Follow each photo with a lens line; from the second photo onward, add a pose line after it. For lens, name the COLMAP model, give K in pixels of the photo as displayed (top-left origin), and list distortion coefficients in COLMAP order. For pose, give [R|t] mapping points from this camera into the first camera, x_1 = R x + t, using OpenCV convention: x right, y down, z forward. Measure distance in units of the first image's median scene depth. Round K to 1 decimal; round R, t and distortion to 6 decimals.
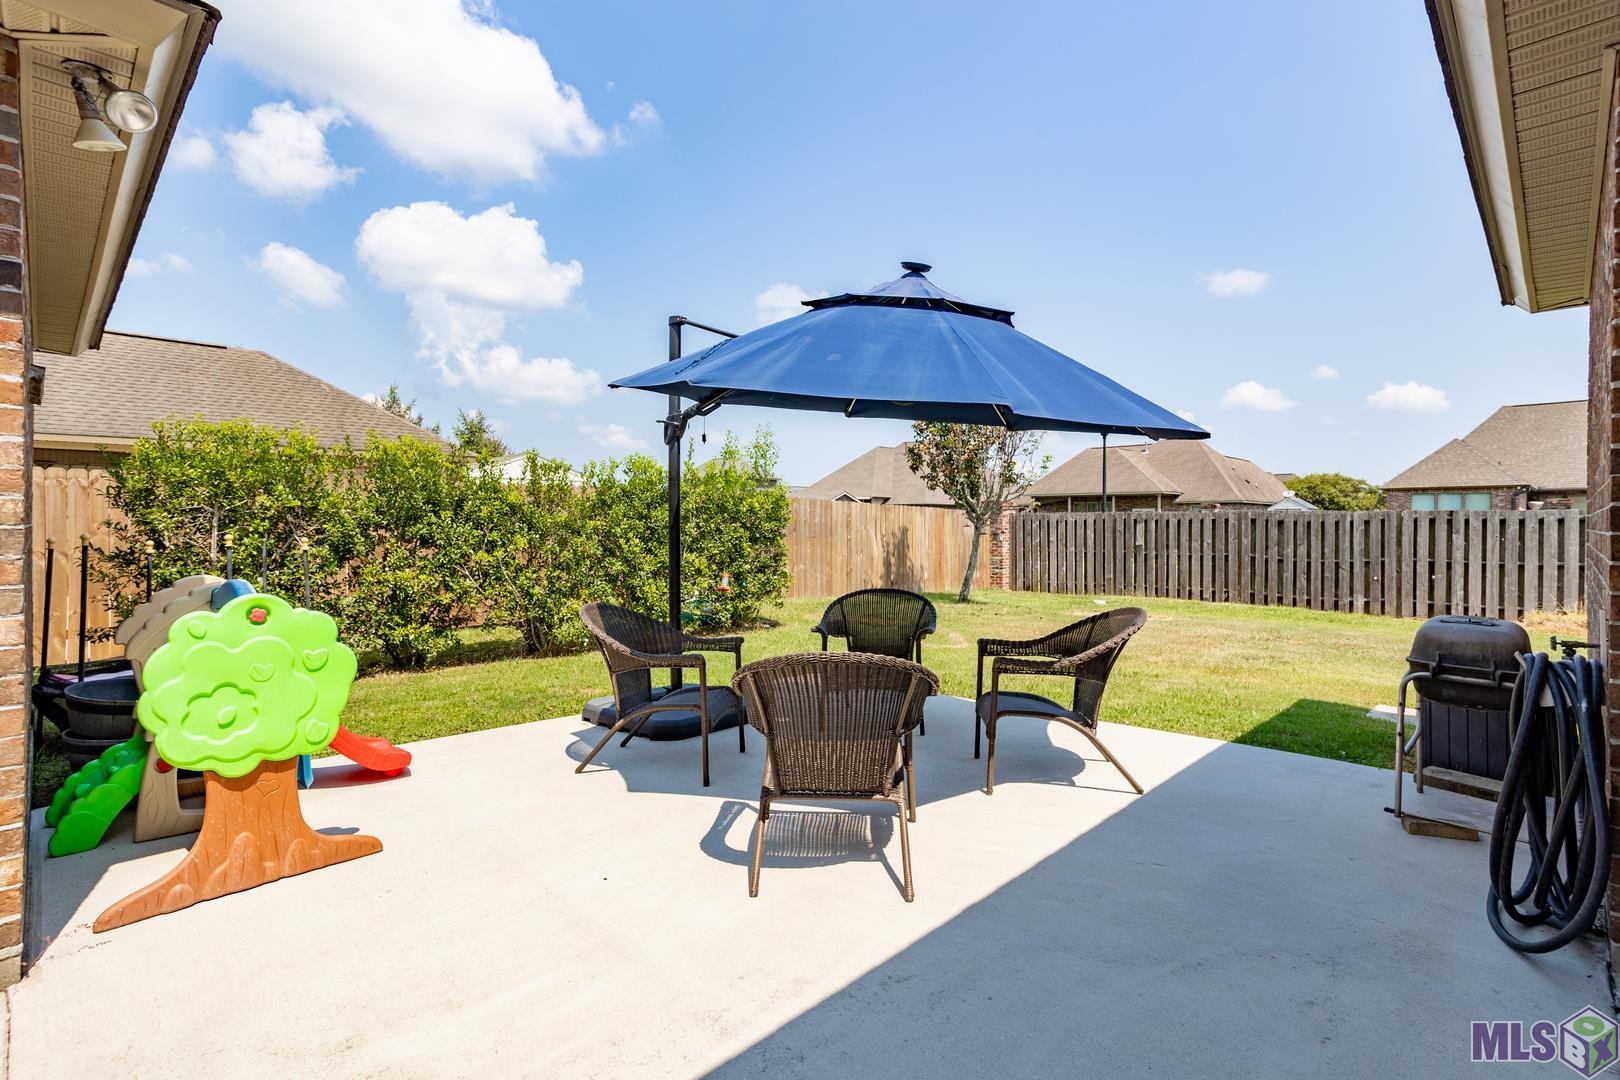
lens RADIAL K [[778.9, 0, 797.5], [0, 778.9, 527.2], [0, 0, 1]] dist [-0.049386, 0.024125]
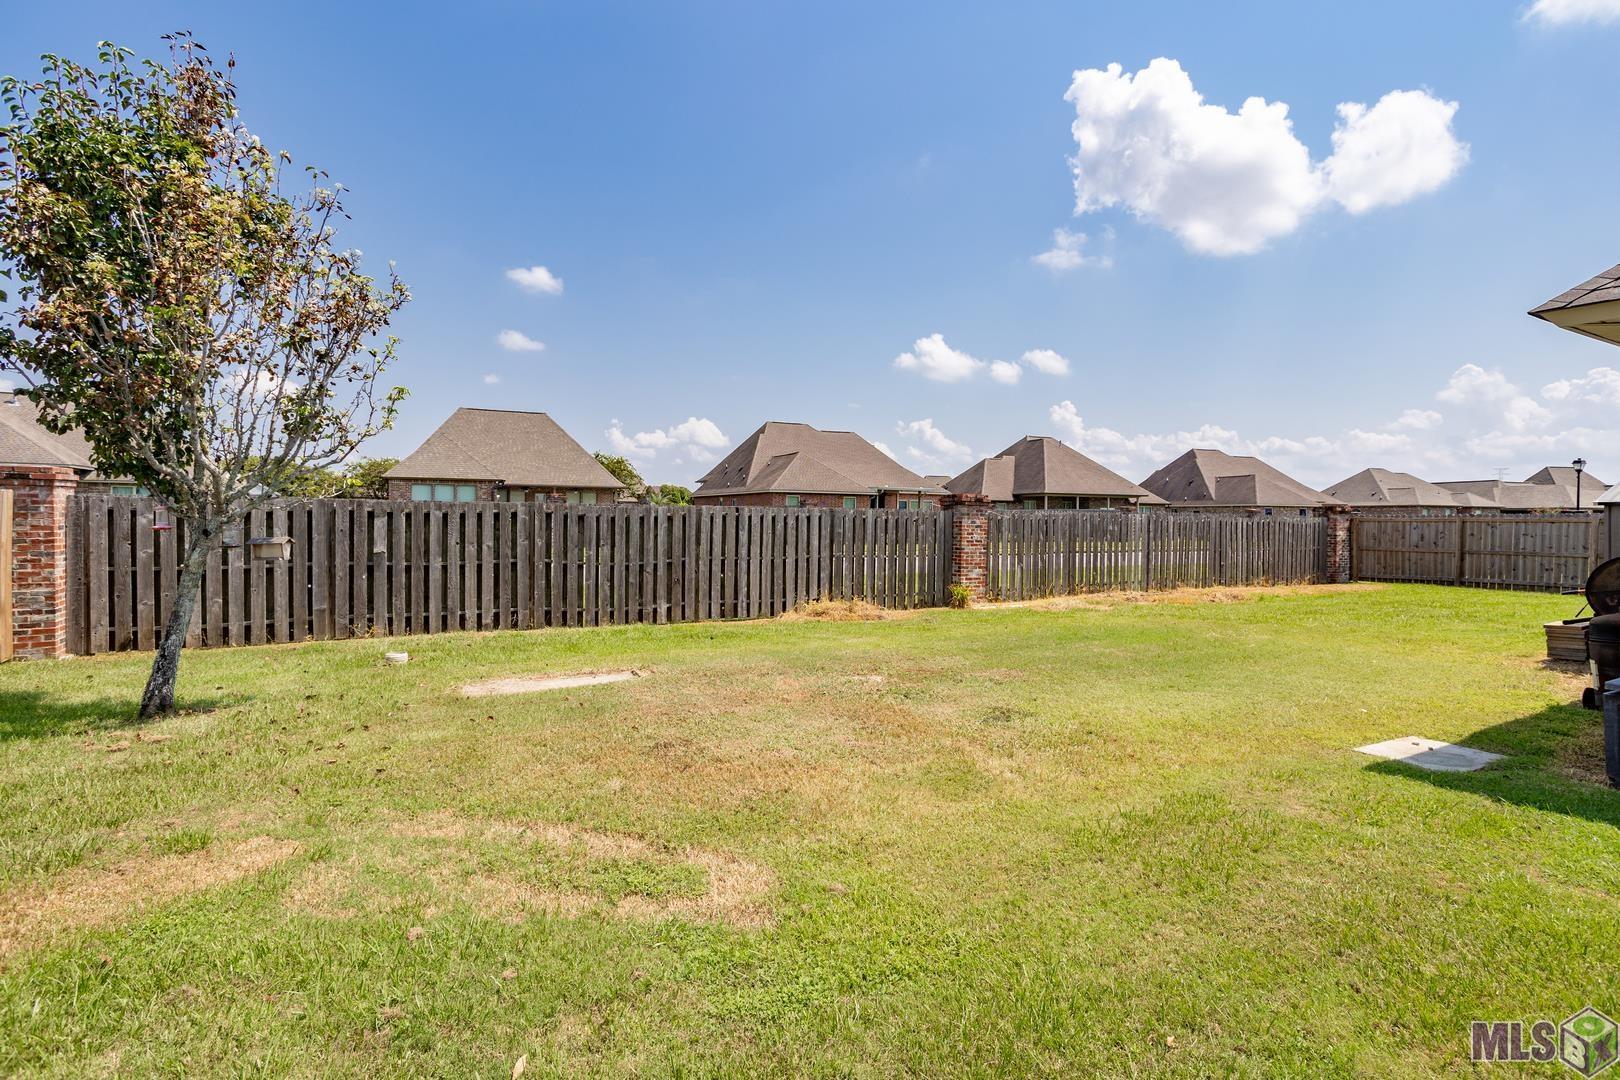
lens RADIAL K [[778.9, 0, 797.5], [0, 778.9, 527.2], [0, 0, 1]] dist [-0.049386, 0.024125]
pose [[0.259148, -0.013145, 0.965748, -0.081014], [-0.004649, 0.999879, 0.014857, -0.009298], [-0.965826, -0.008340, 0.259056, 0.566332]]
